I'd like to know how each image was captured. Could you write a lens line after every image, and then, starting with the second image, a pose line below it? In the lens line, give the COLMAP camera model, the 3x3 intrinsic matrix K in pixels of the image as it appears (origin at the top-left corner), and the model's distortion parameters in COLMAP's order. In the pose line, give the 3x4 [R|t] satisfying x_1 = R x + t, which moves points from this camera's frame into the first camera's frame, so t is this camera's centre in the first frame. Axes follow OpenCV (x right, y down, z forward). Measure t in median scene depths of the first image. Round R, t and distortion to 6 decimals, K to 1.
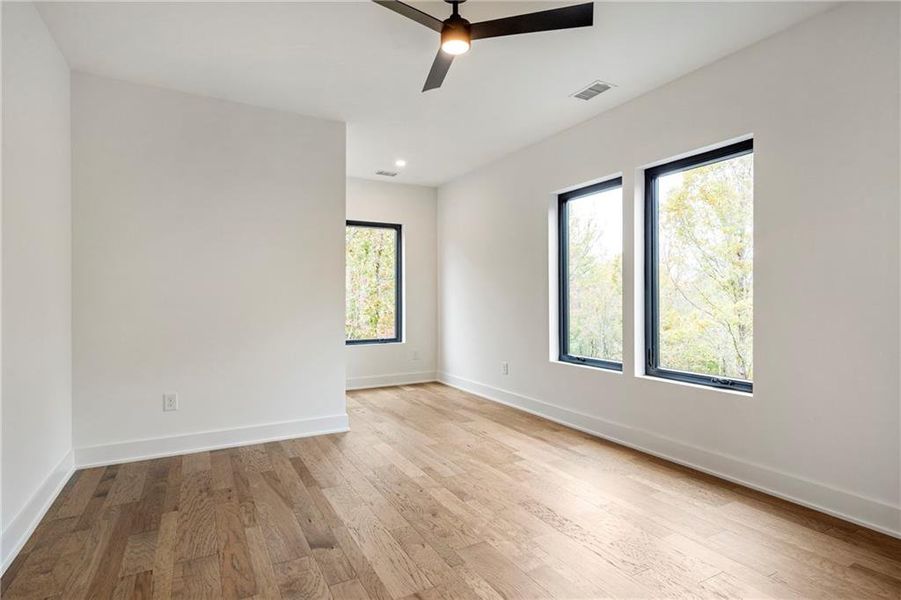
lens RADIAL K [[449.2, 0, 450.8], [0, 449.2, 300.7], [0, 0, 1]] dist [0.000268, -0.000062]
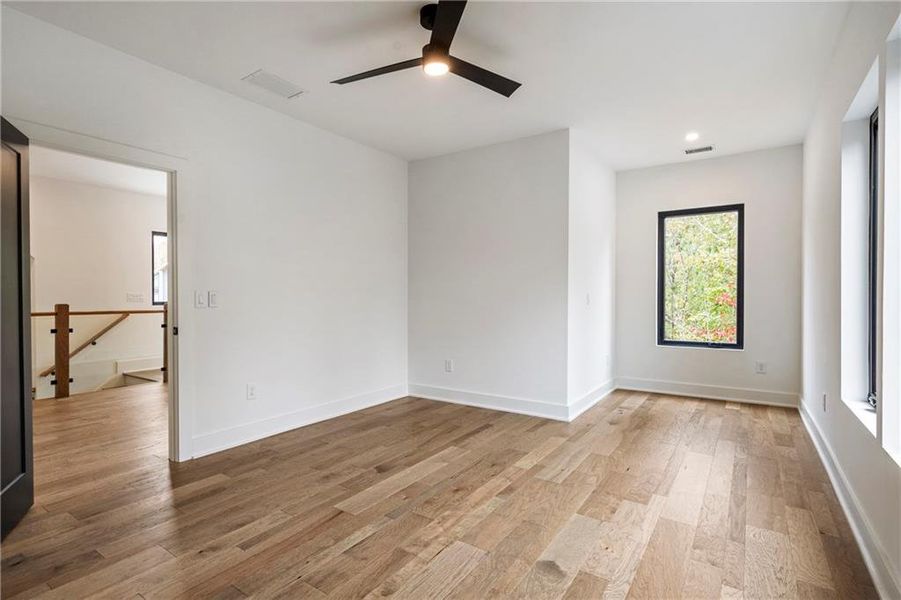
lens RADIAL K [[449.2, 0, 482.4], [0, 449.2, 296.5], [0, 0, 1]] dist [0.000268, -0.000062]
pose [[0.477878, 0.002356, -0.878423, 0.787046], [-0.004650, 0.999989, 0.000152, -0.001853], [0.878414, 0.004011, 0.477883, 0.426077]]
